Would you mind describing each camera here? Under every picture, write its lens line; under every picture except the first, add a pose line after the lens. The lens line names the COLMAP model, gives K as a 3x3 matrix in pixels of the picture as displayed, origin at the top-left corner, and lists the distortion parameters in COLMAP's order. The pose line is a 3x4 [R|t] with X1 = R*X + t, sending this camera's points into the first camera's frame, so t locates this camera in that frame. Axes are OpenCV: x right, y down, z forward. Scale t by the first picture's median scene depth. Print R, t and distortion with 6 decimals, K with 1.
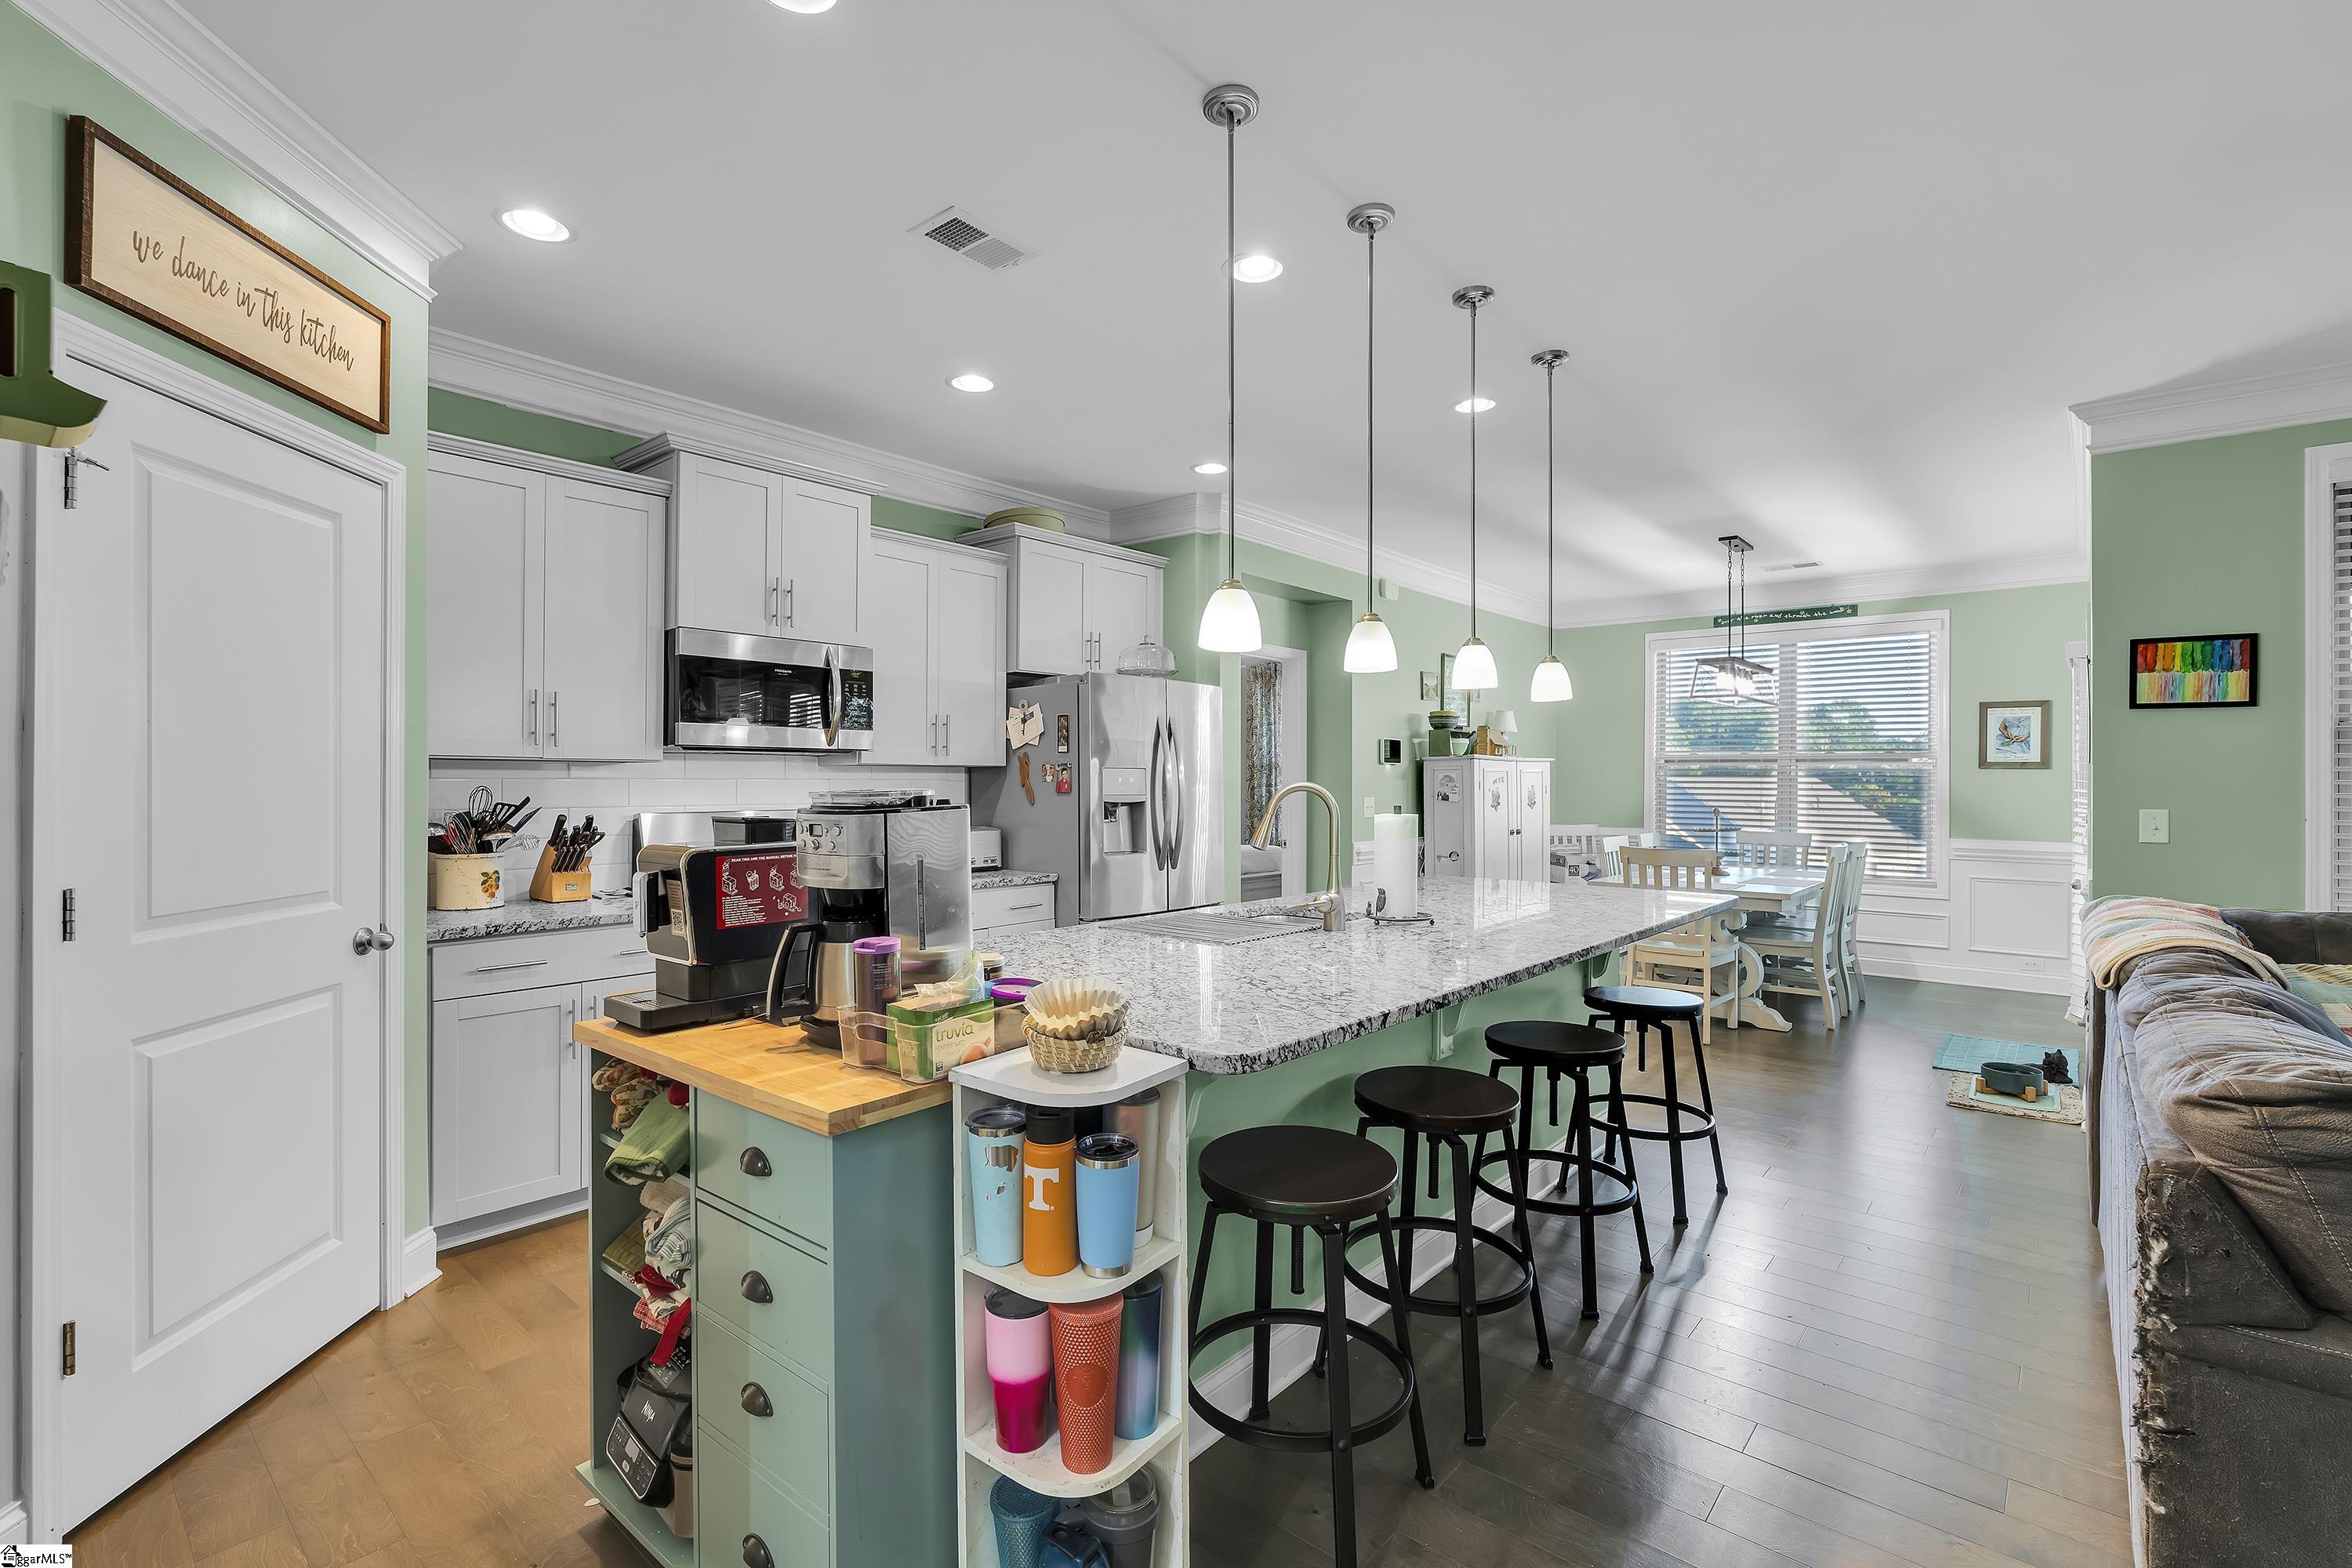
lens RADIAL K [[1063.8, 0, 1178.0], [0, 1063.8, 776.3], [0, 0, 1]] dist [-0.000695, -0.000017]
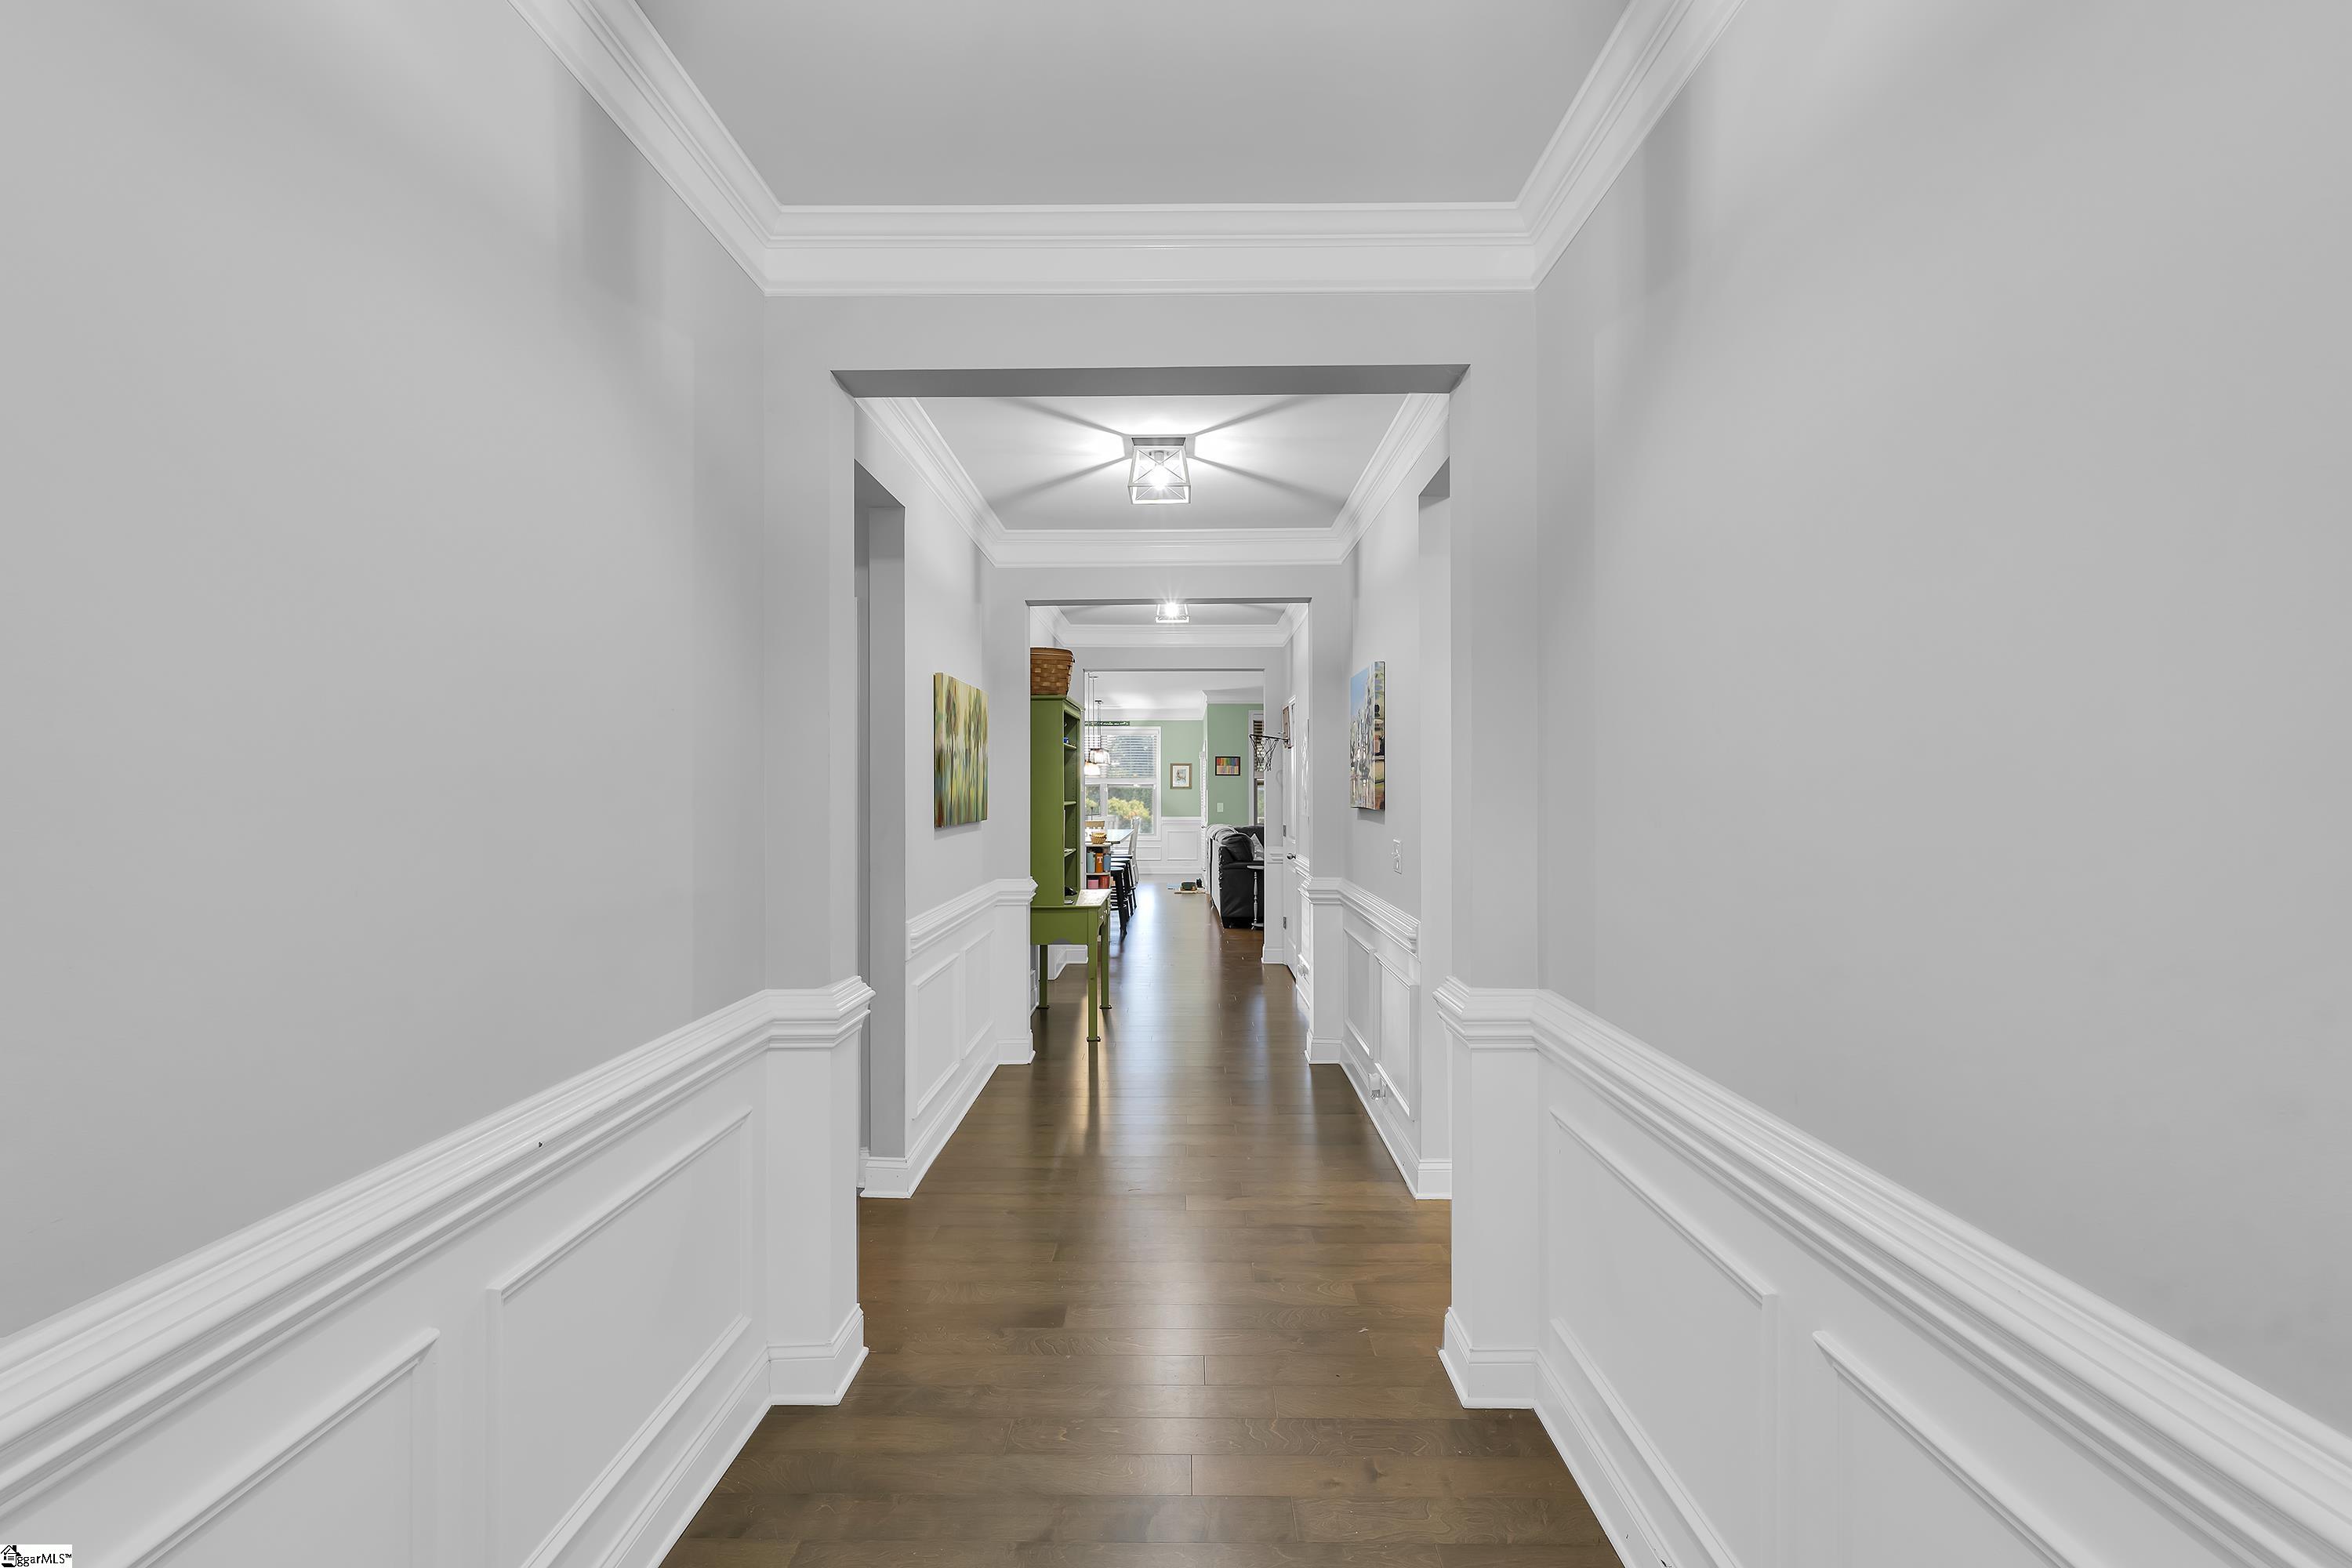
lens RADIAL K [[1049.1, 0, 1178.9], [0, 1049.1, 796.8], [0, 0, 1]] dist [-0.002146, -0.000219]
pose [[0.766848, -0.010884, 0.641736, -0.823396], [0.005274, 0.999929, 0.010657, -0.016119], [-0.641807, -0.004788, 0.766851, -0.915901]]
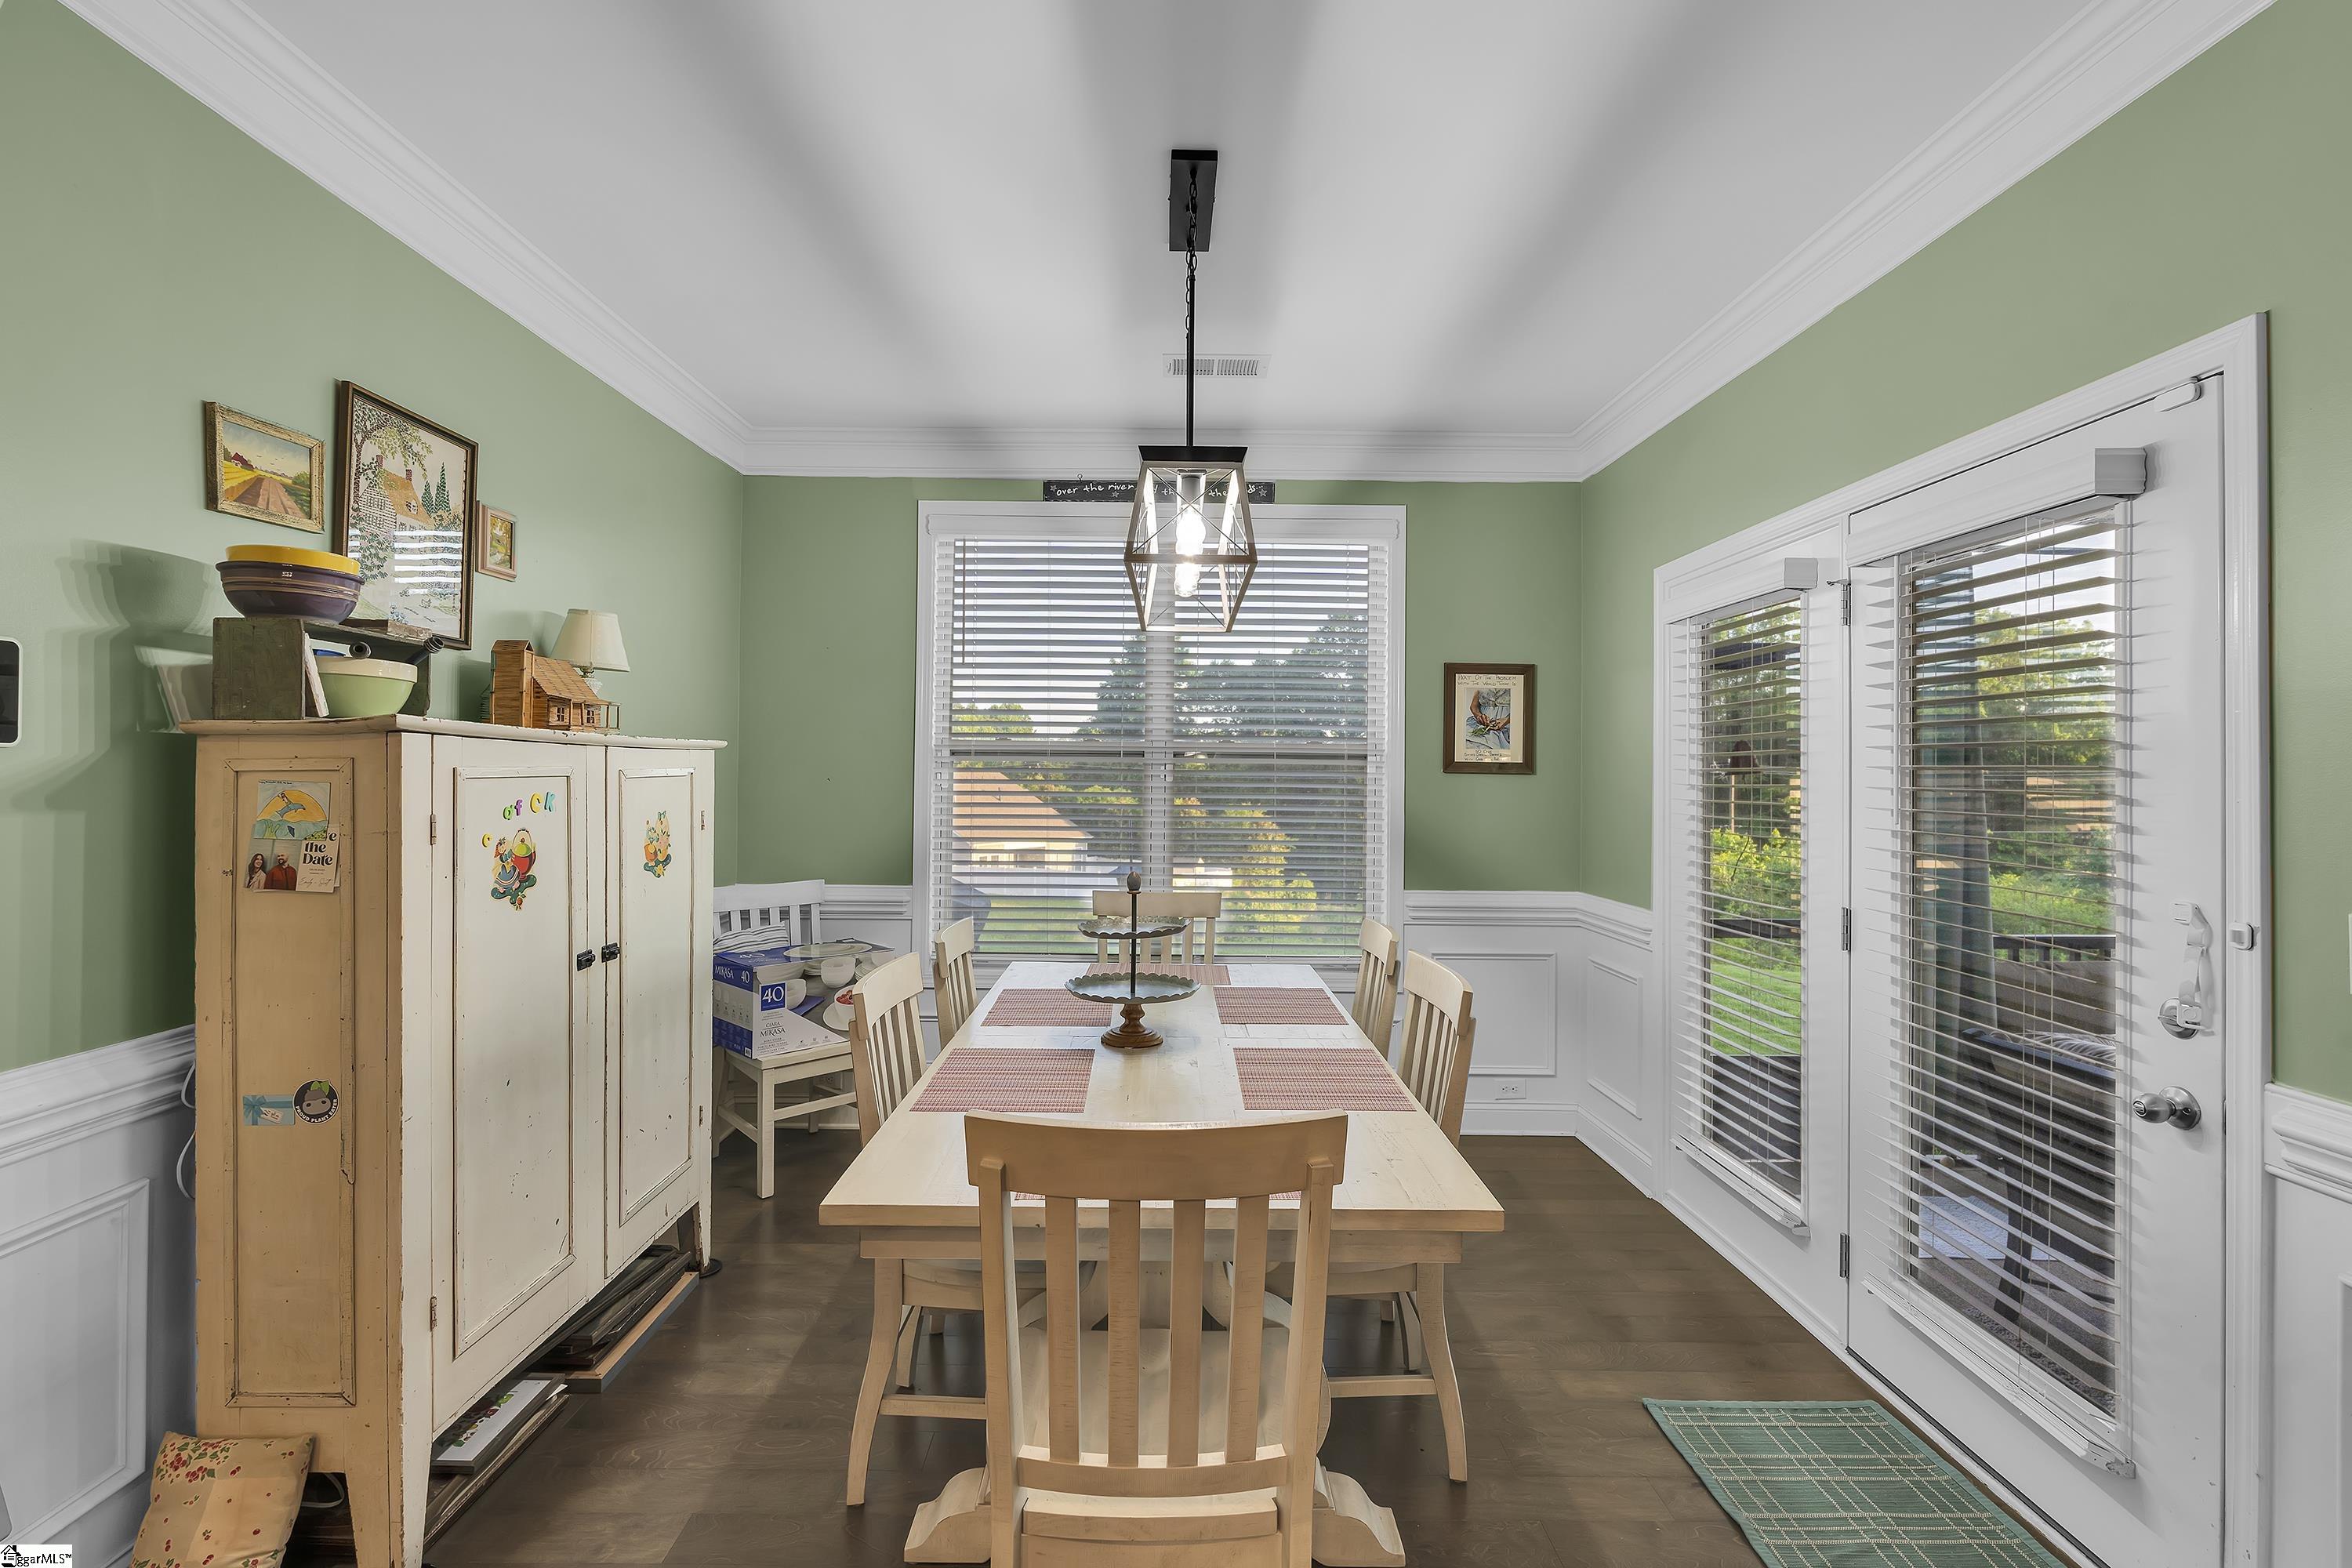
lens RADIAL K [[1063.8, 0, 1178.0], [0, 1063.8, 776.3], [0, 0, 1]] dist [-0.000695, -0.000017]
pose [[0.753445, 0.001141, 0.657510, 0.243321], [-0.005731, 0.999972, 0.004832, -0.007281], [-0.657486, -0.007409, 0.753430, 0.651124]]
